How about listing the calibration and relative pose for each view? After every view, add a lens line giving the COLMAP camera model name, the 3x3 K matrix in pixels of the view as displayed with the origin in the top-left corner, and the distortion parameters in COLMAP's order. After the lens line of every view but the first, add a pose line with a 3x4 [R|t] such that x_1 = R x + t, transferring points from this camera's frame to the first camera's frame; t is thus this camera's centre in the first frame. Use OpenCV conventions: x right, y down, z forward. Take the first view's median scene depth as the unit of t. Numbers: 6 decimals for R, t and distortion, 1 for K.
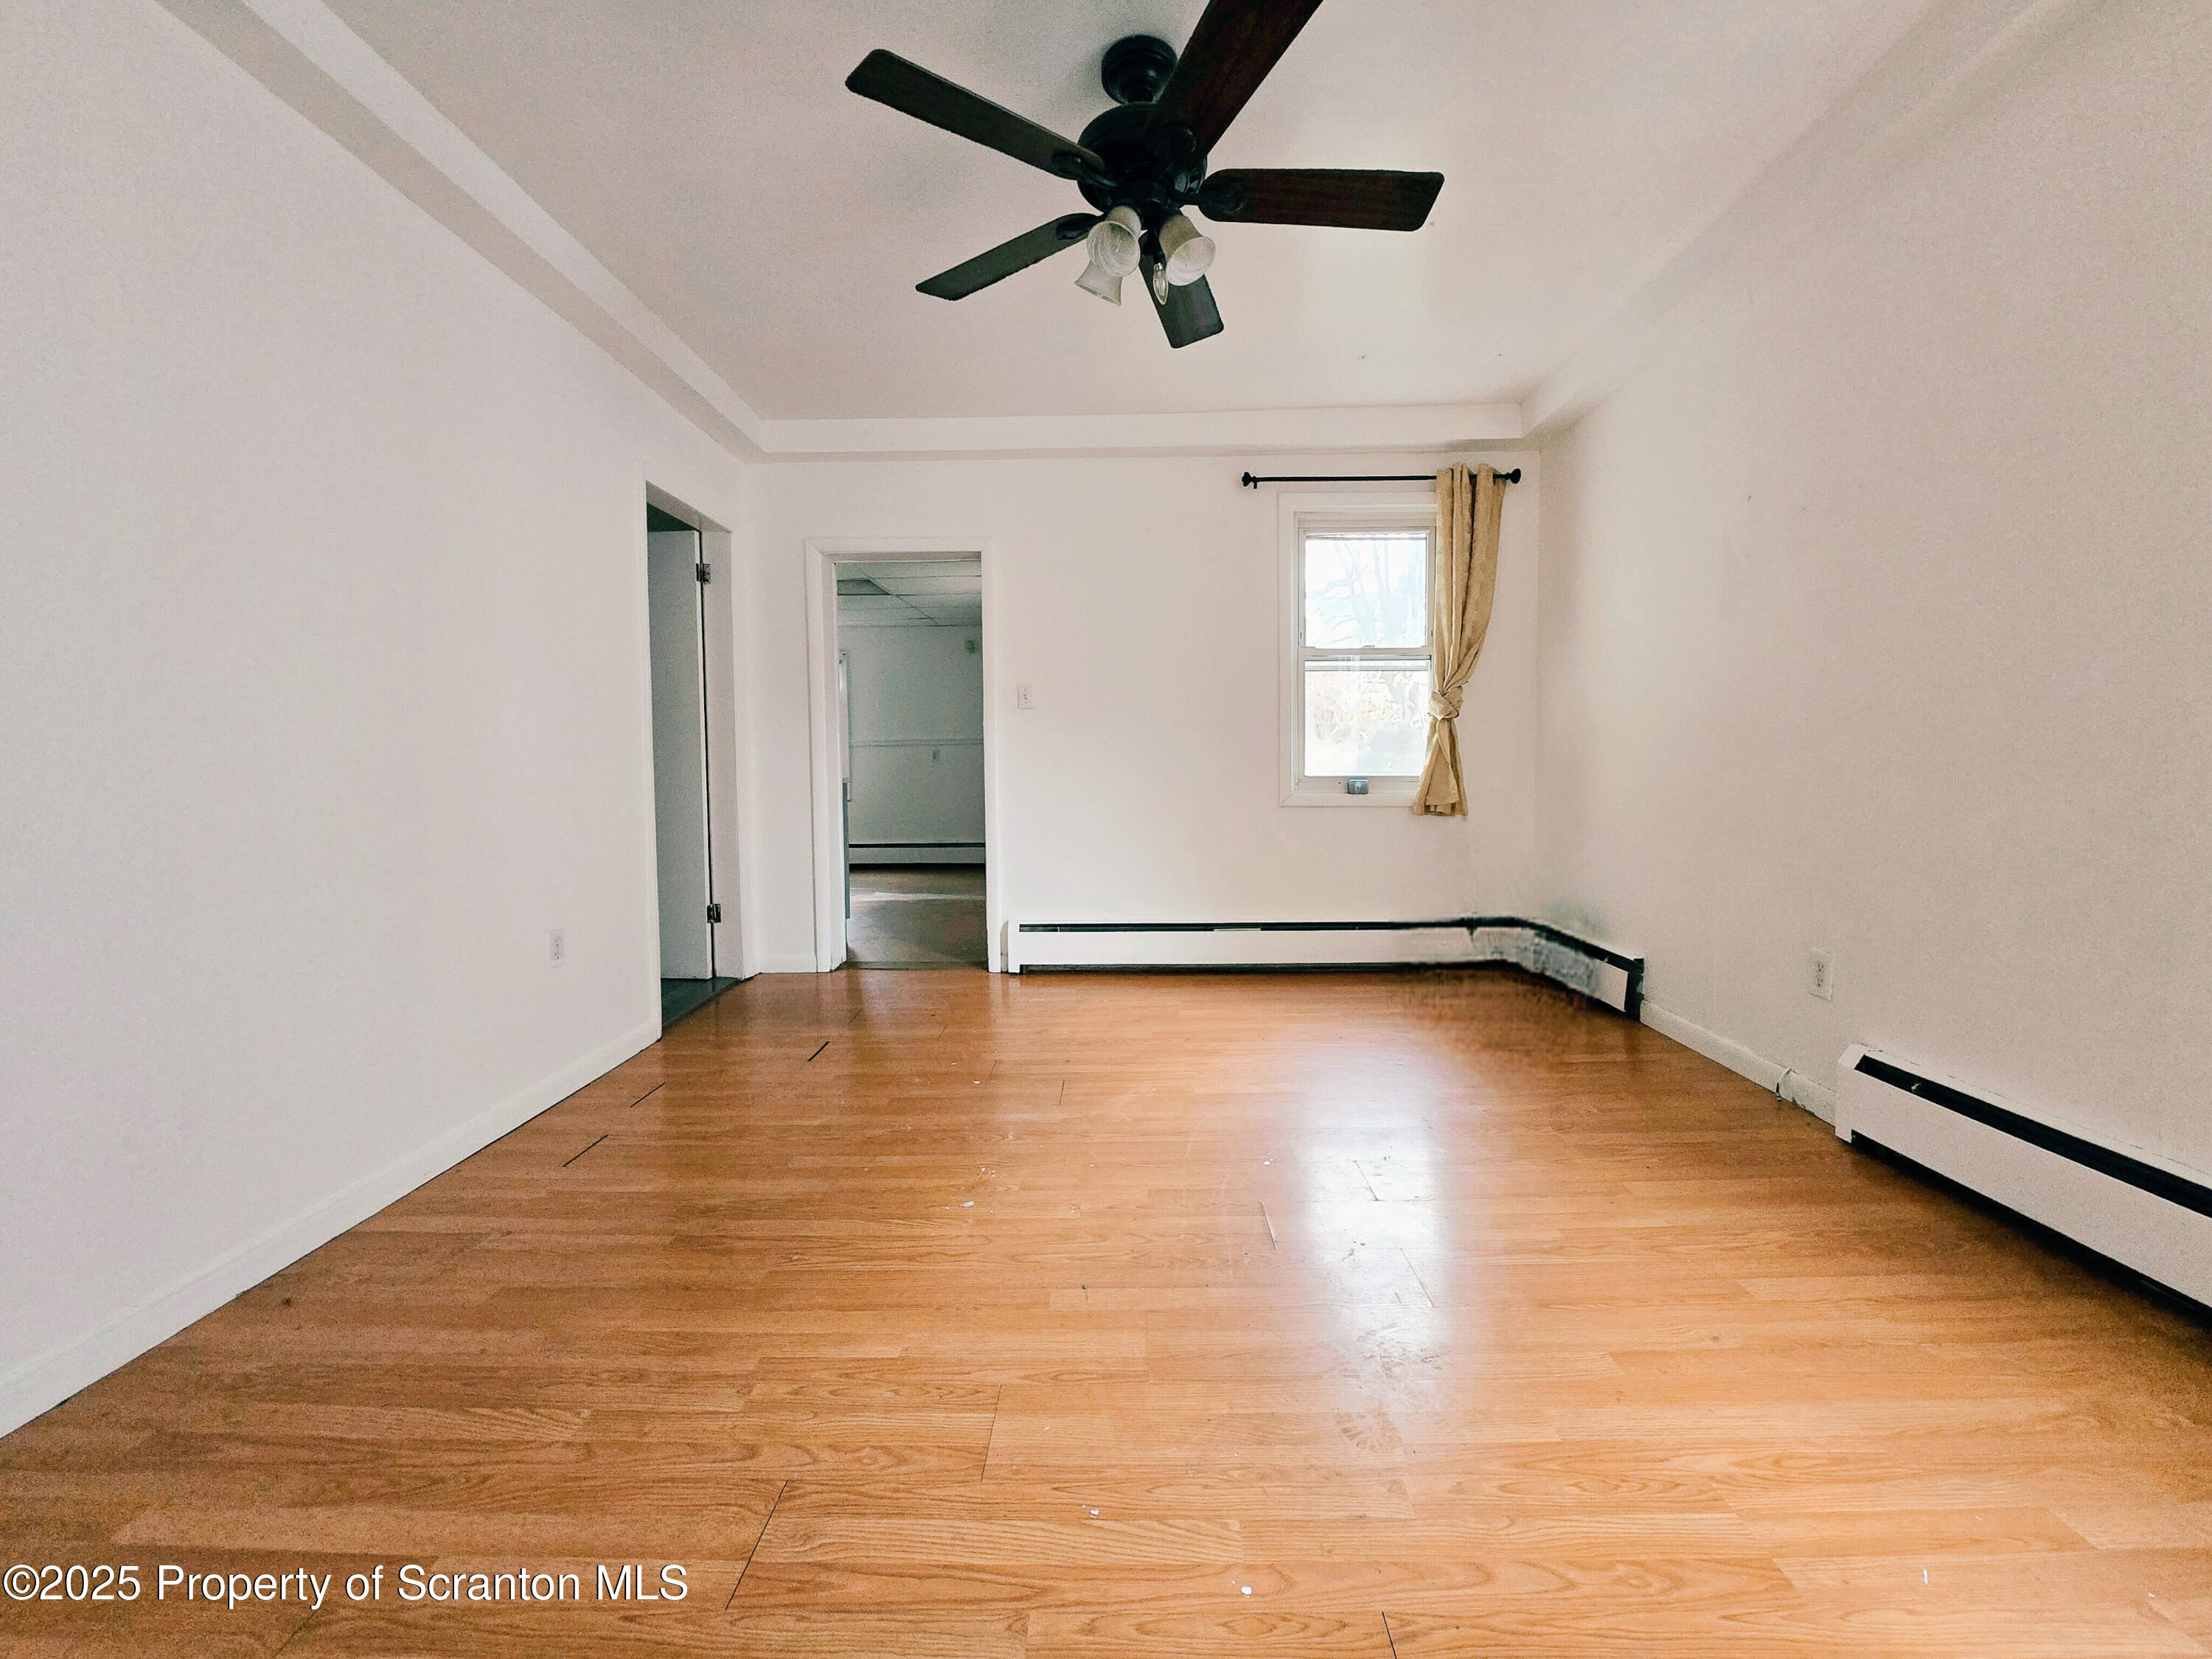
lens RADIAL K [[878.0, 0, 1106.3], [0, 878.0, 808.1], [0, 0, 1]] dist [-0.000349, 0.000324]
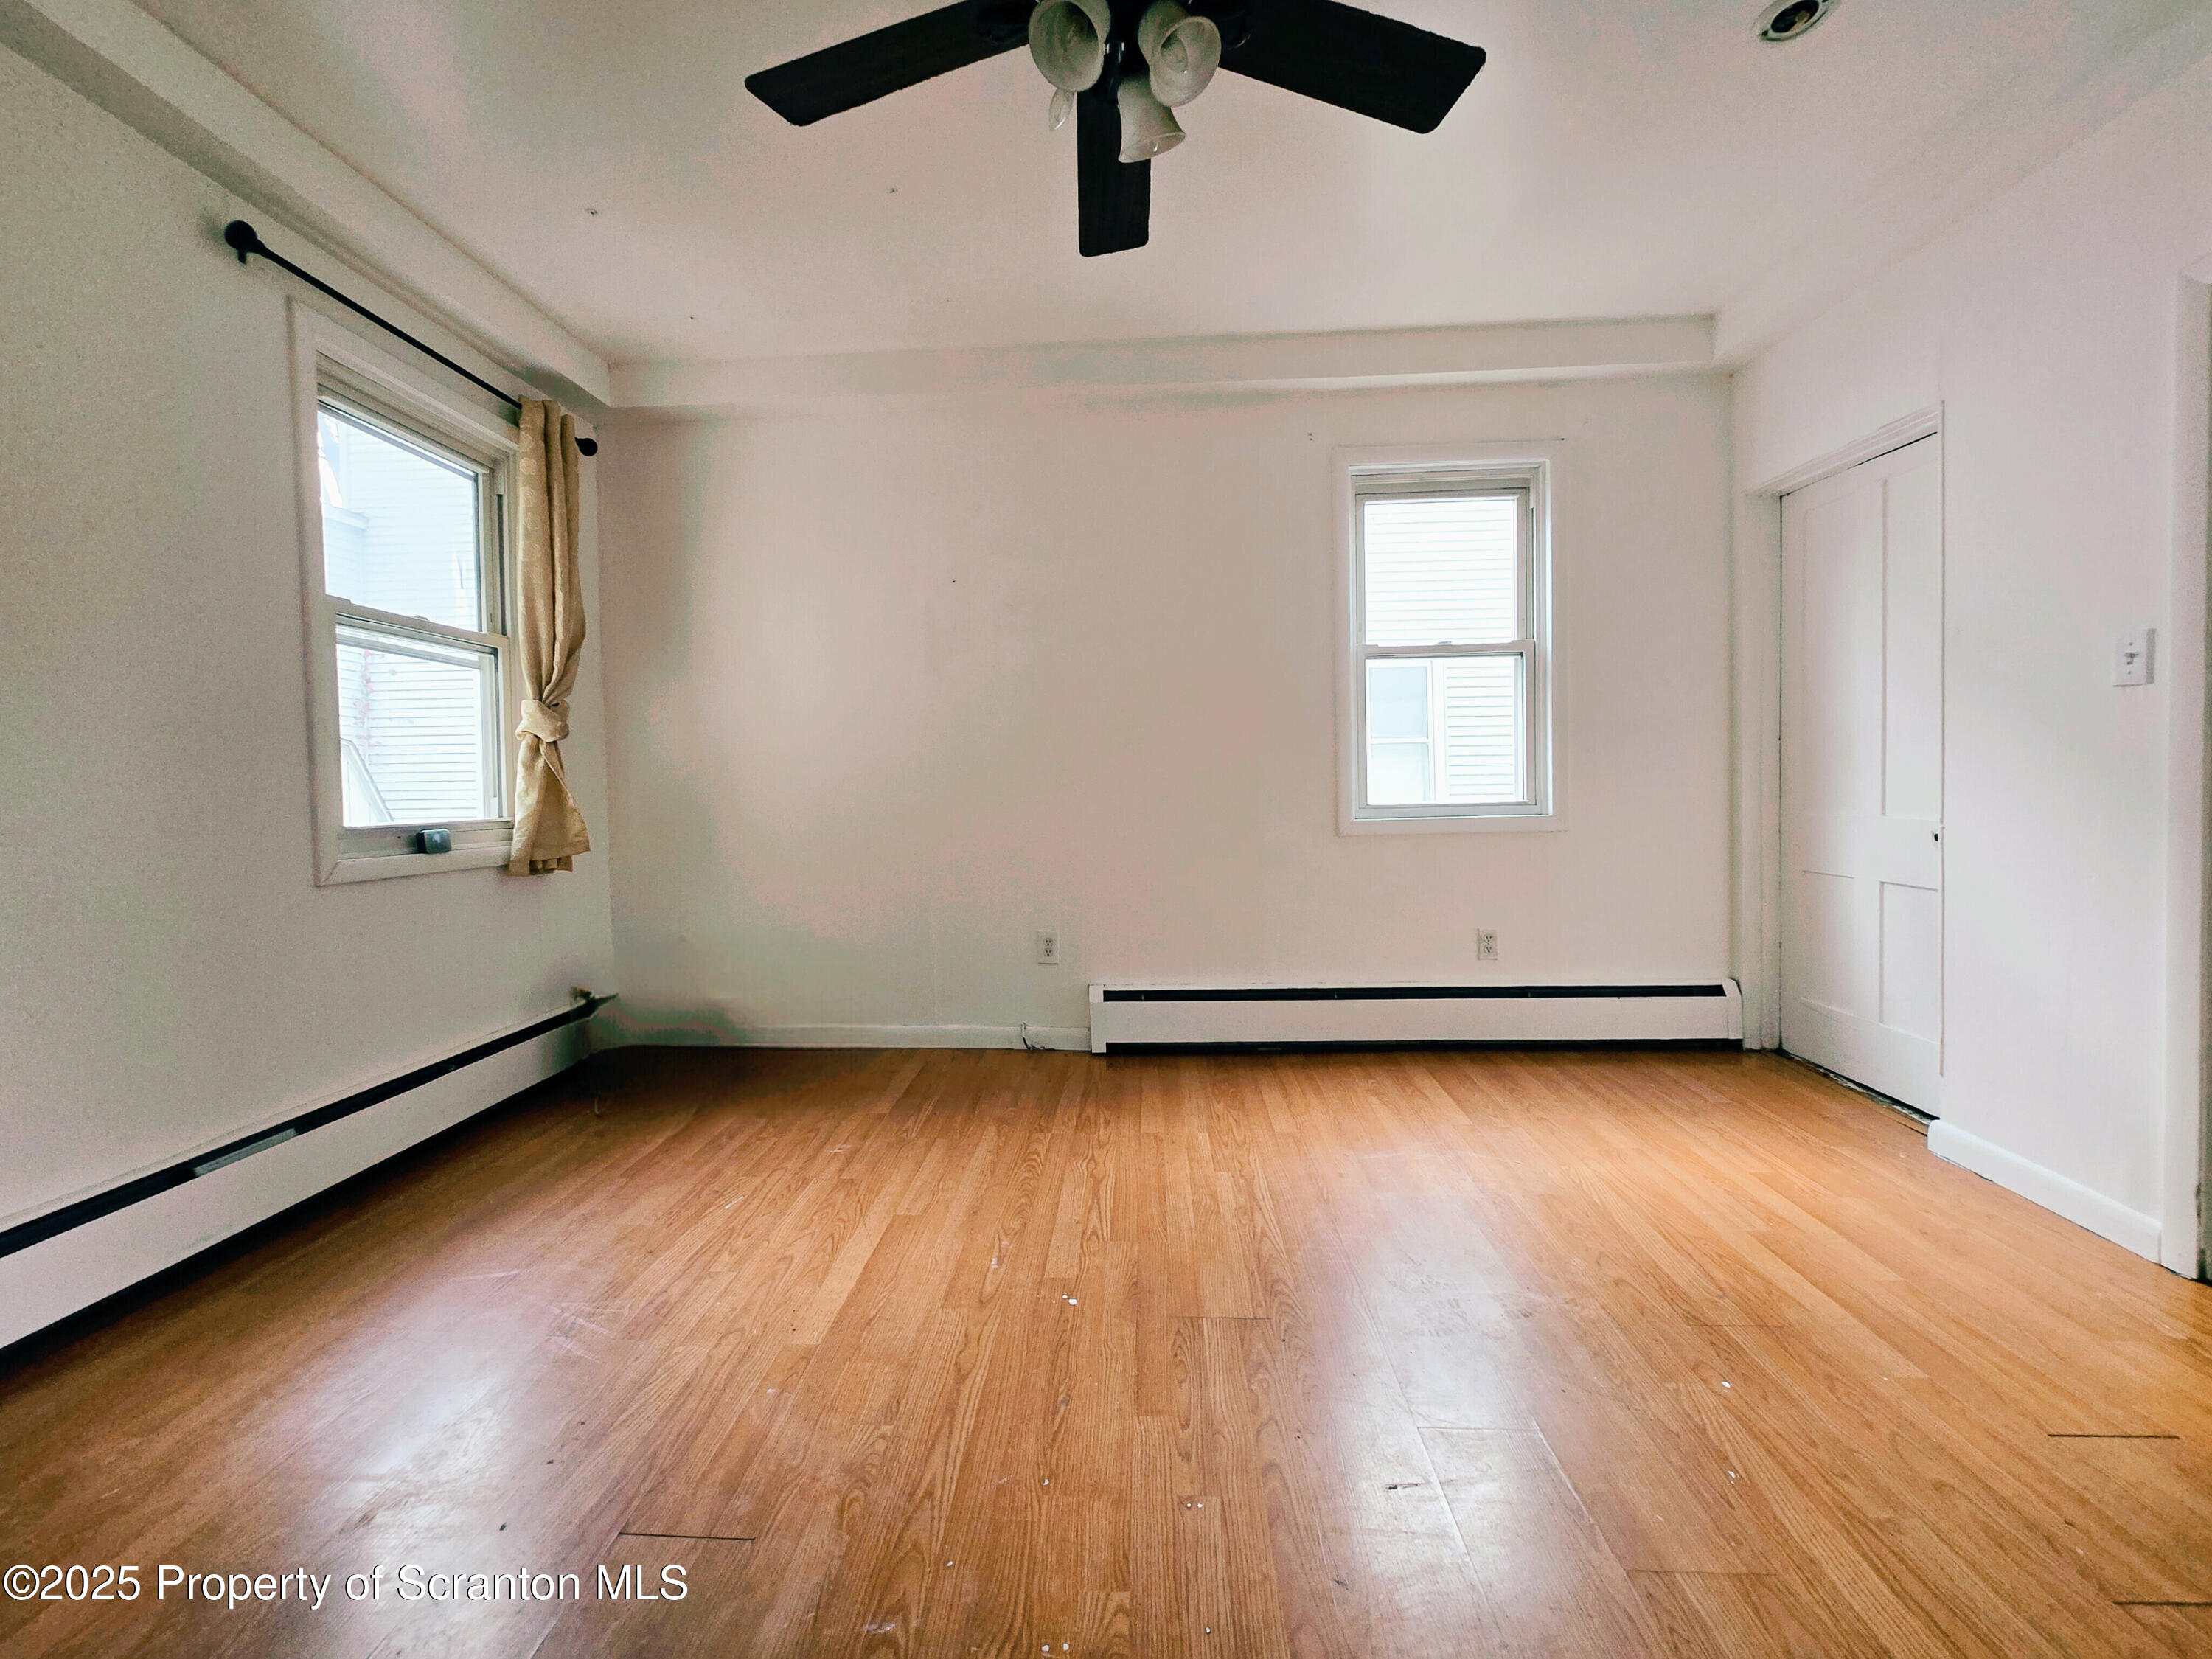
lens RADIAL K [[878.0, 0, 1106.3], [0, 878.0, 808.1], [0, 0, 1]] dist [-0.000349, 0.000324]
pose [[0.013409, -0.018457, 0.999740, -0.419672], [0.064520, 0.997762, 0.017555, -0.035614], [-0.997826, 0.064268, 0.014570, 0.651385]]
